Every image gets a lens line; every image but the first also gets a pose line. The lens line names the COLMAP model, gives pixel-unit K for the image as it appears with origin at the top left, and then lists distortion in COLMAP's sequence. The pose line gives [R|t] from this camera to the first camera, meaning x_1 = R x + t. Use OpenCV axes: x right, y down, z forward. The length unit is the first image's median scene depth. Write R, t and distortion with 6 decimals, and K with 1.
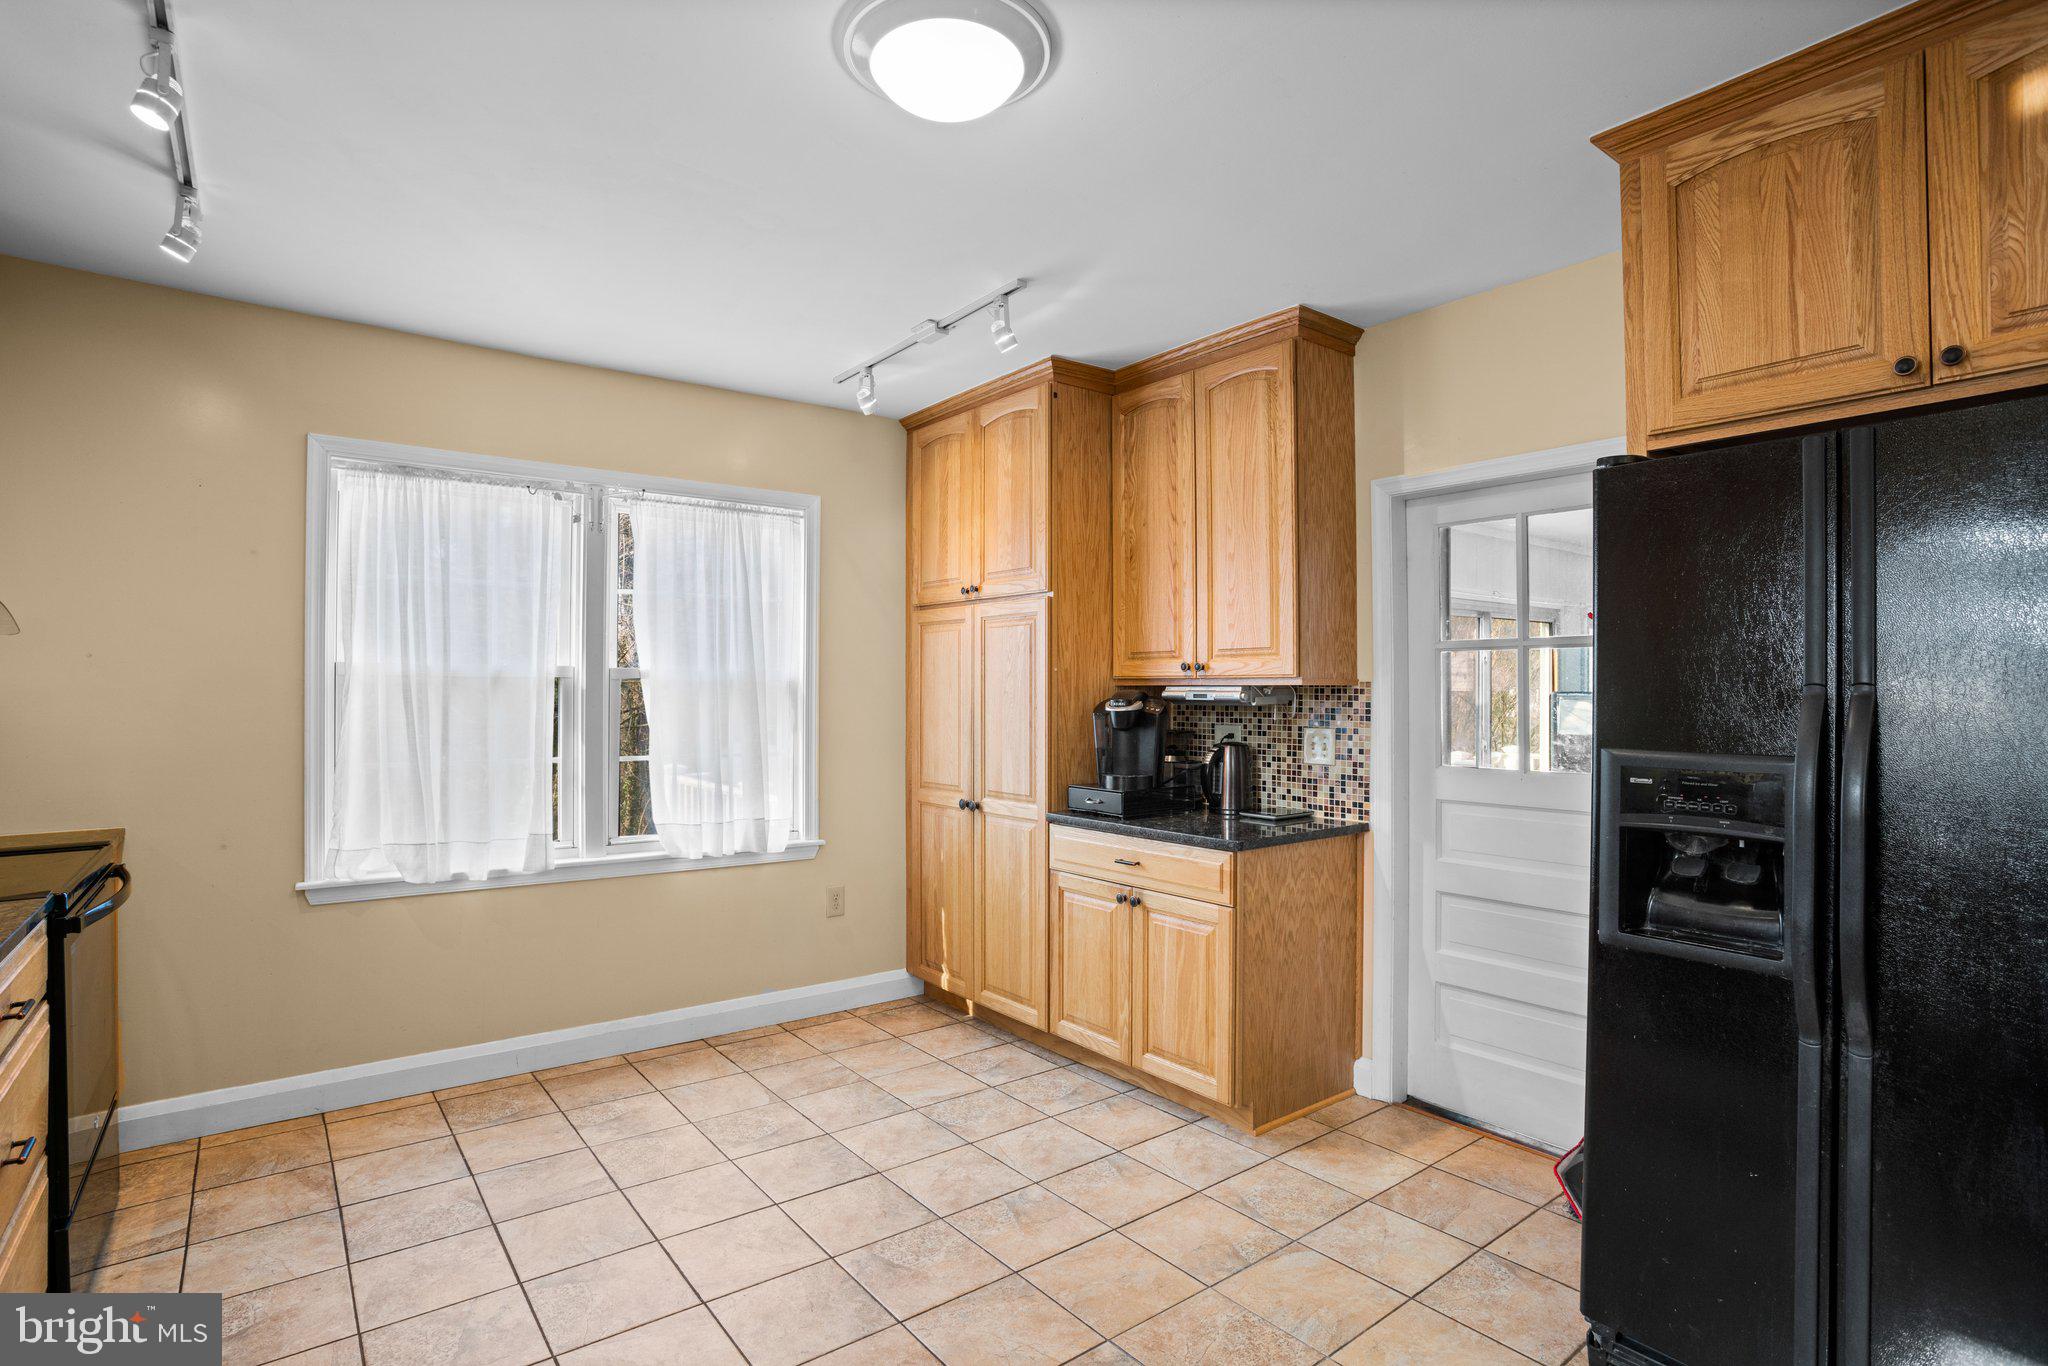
lens RADIAL K [[1018.5, 0, 1014.6], [0, 1018.5, 676.6], [0, 0, 1]] dist [-0.061694, 0.026659]
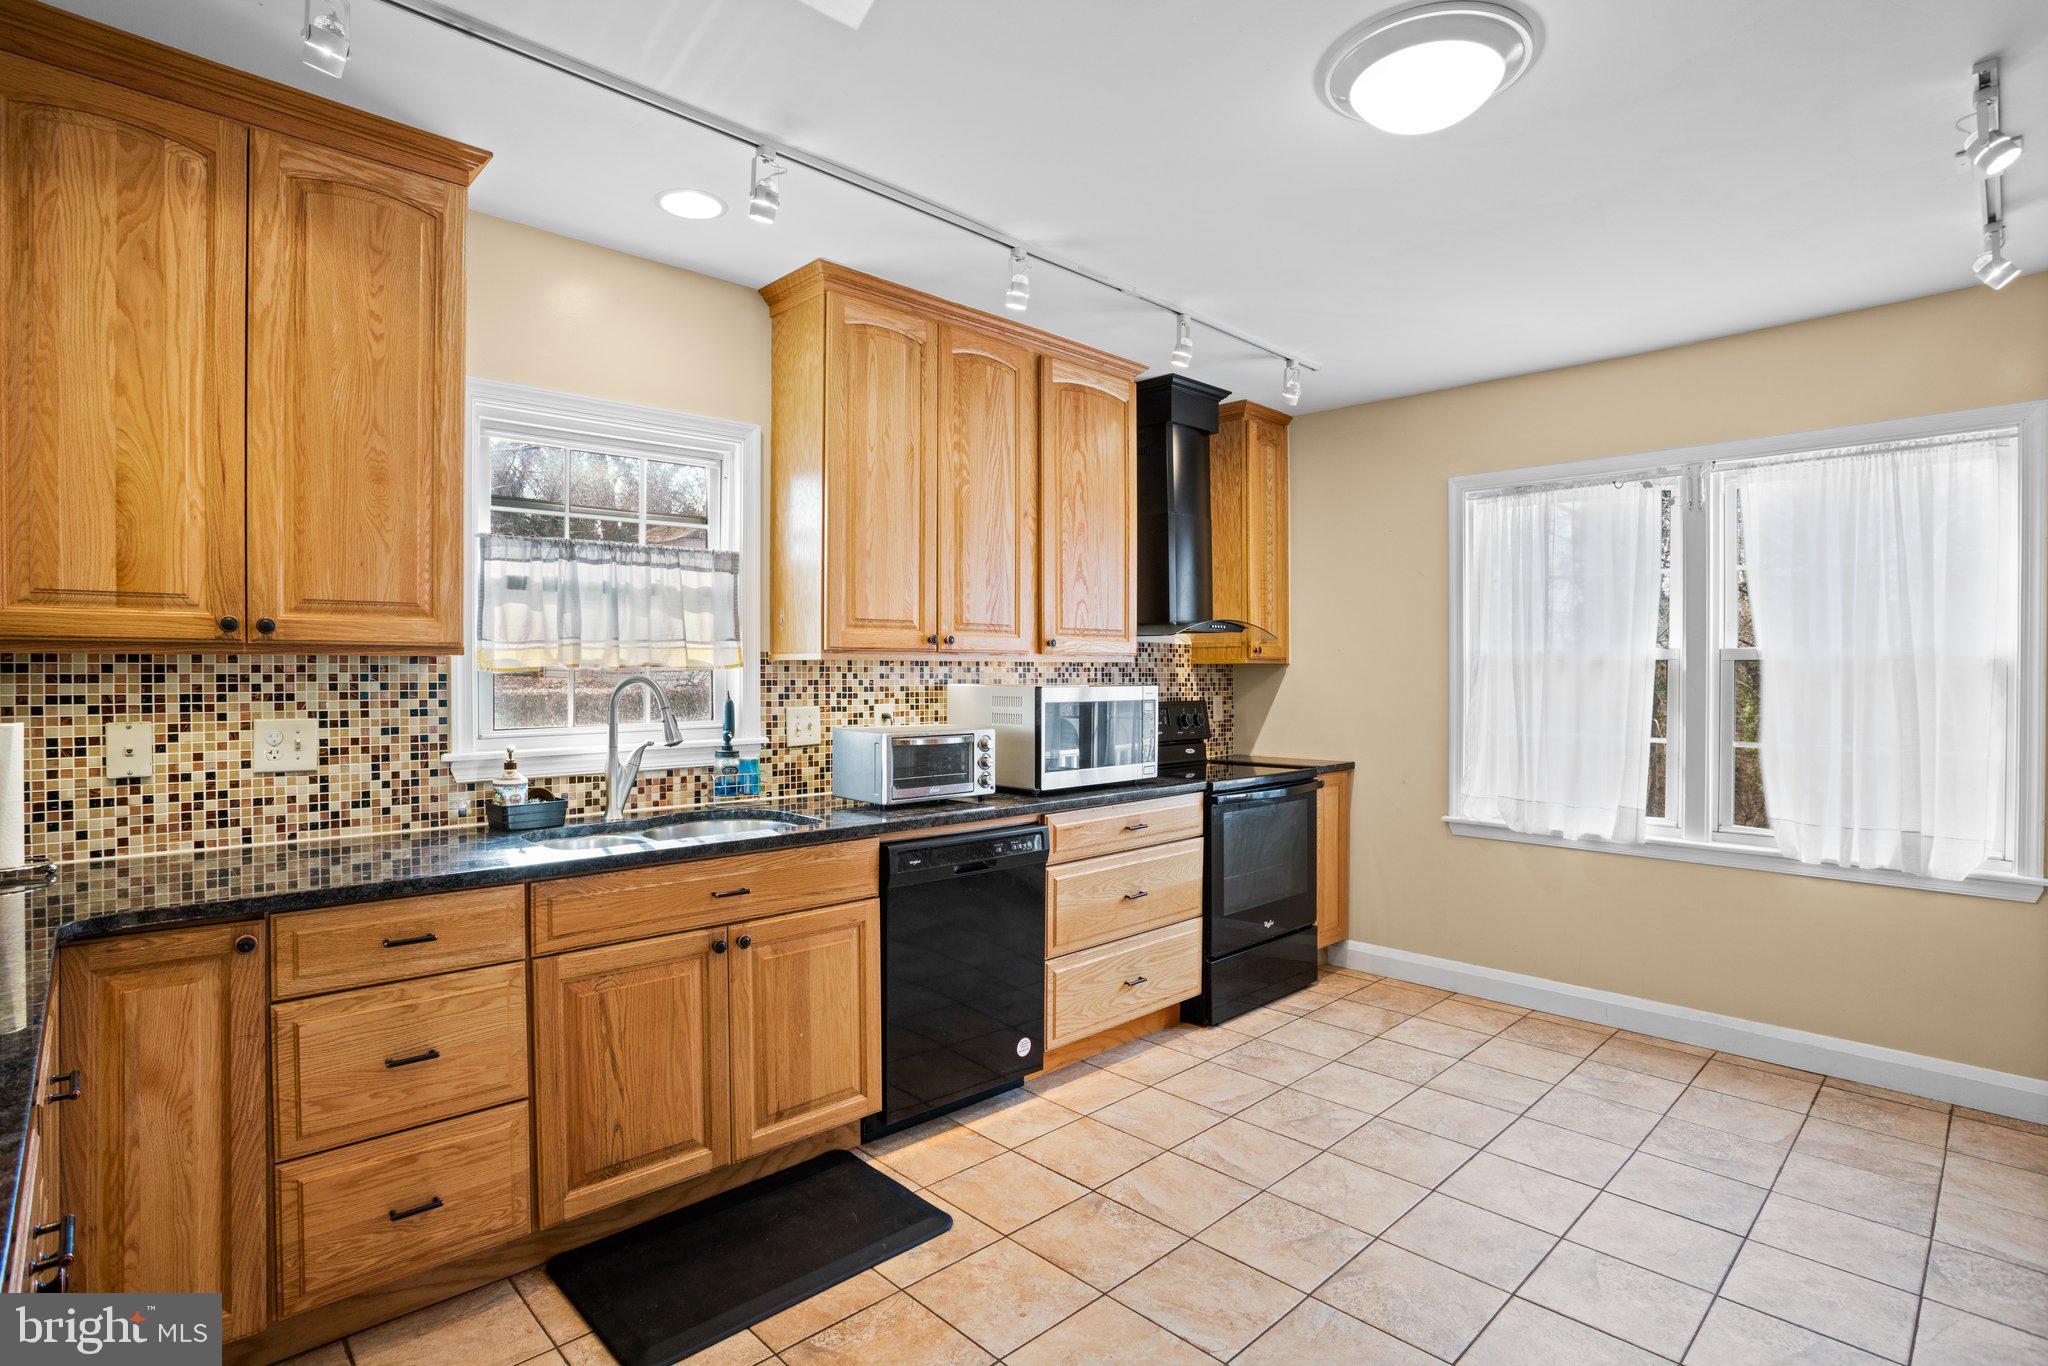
lens RADIAL K [[1018.5, 0, 1010.8], [0, 1018.5, 680.2], [0, 0, 1]] dist [-0.061694, 0.026659]
pose [[0.109593, 0.004557, -0.993966, 0.515806], [0.011251, 0.999920, 0.005825, 0.009020], [0.993913, -0.011822, 0.109533, 0.245514]]
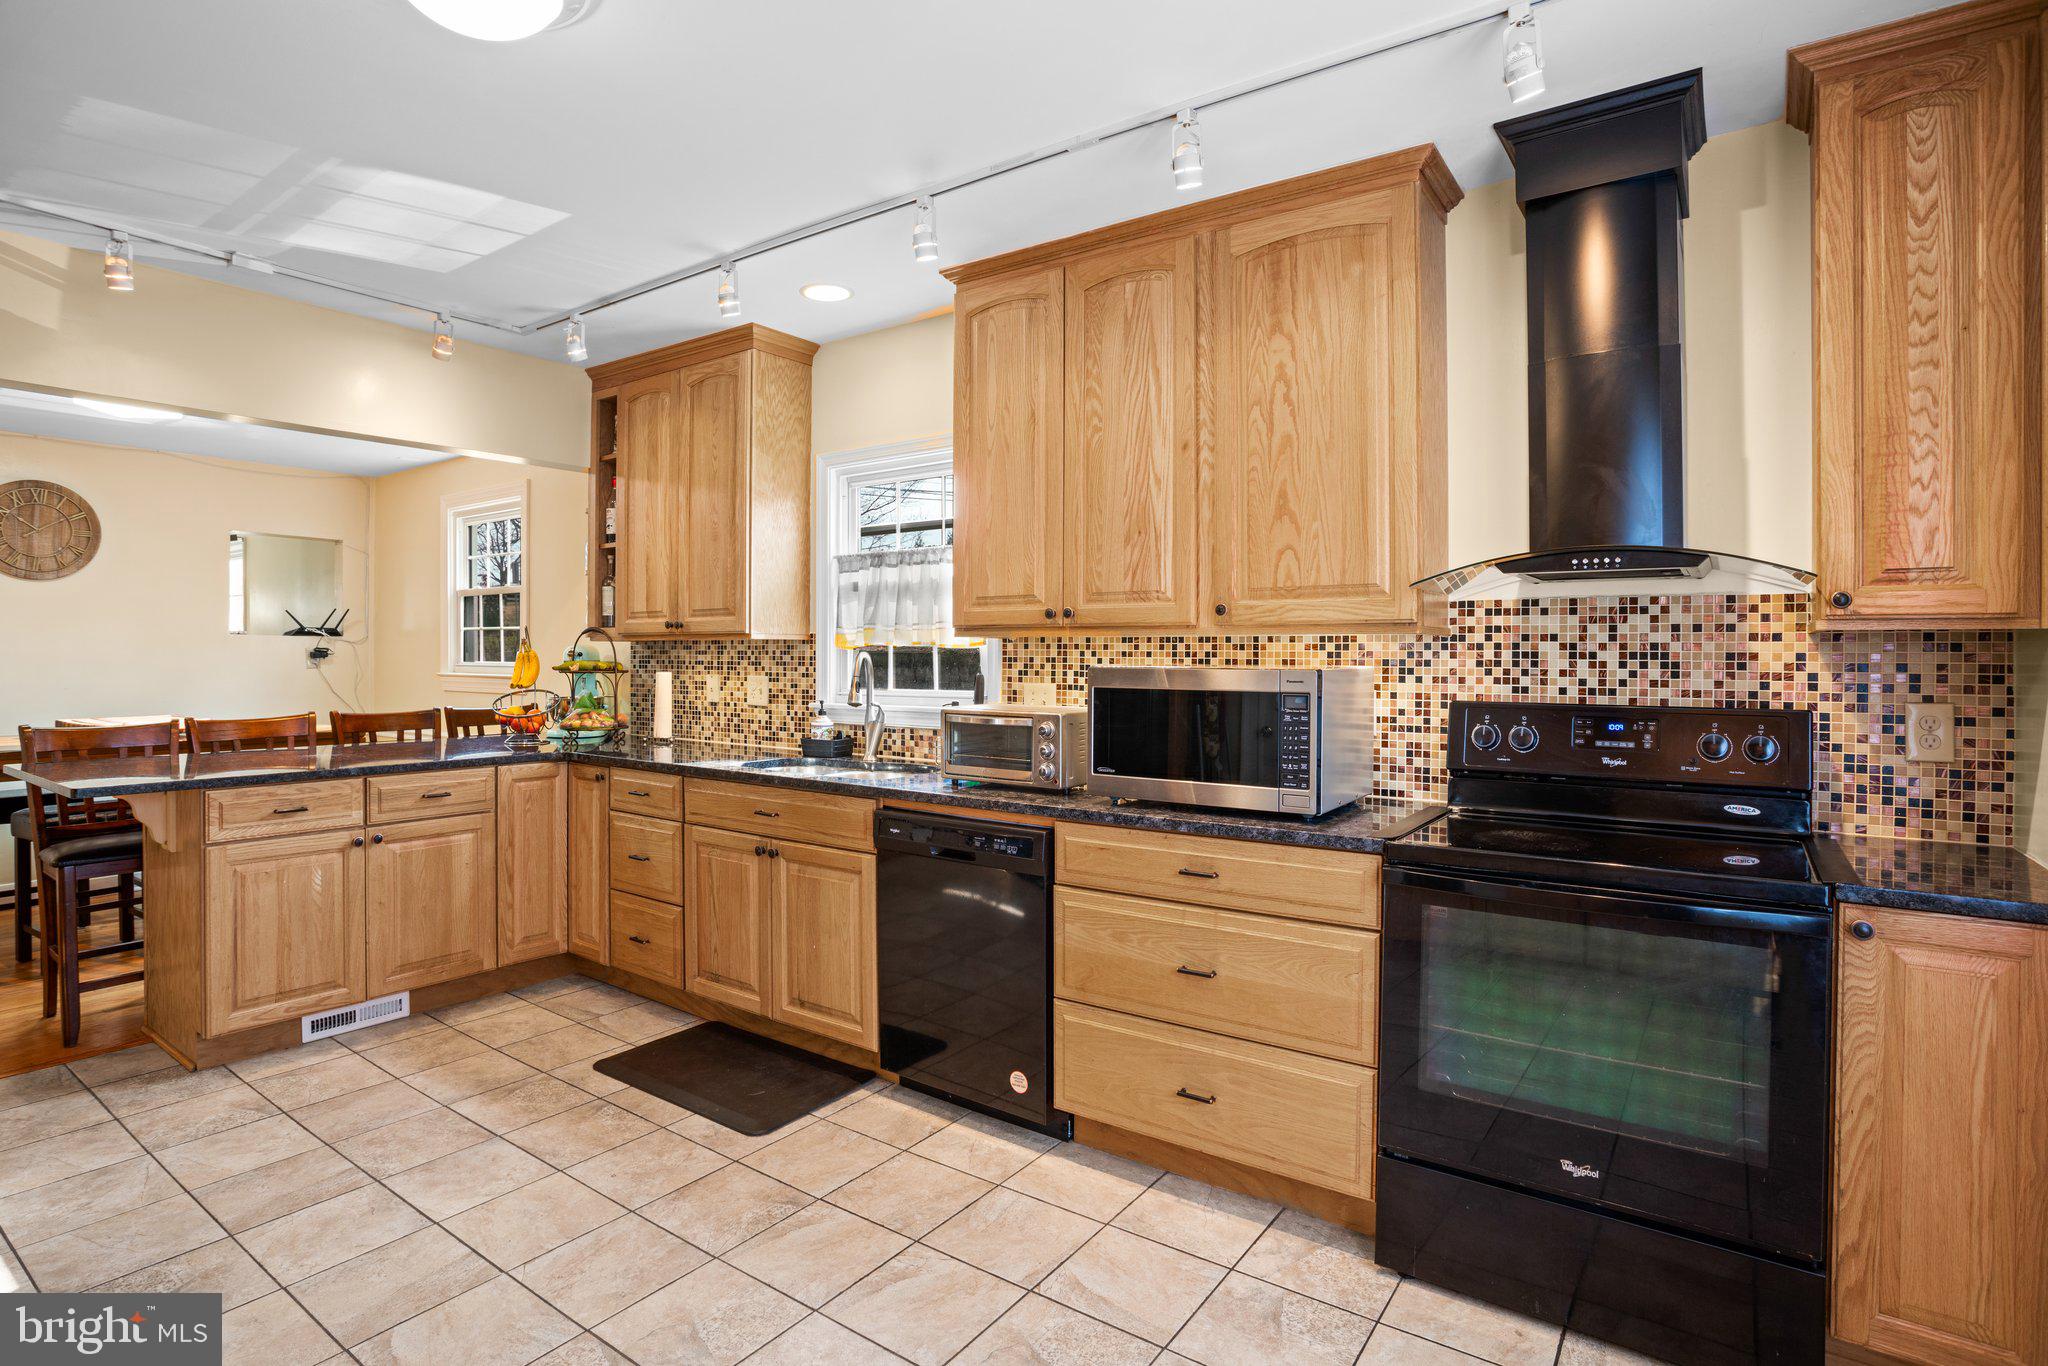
lens RADIAL K [[1018.5, 0, 989.0], [0, 1018.5, 656.8], [0, 0, 1]] dist [-0.061694, 0.026659]
pose [[-0.957720, -0.007323, -0.287608, -0.144512], [-0.004500, 0.999935, -0.010473, 0.022533], [0.287666, -0.008736, -0.957691, 1.112851]]
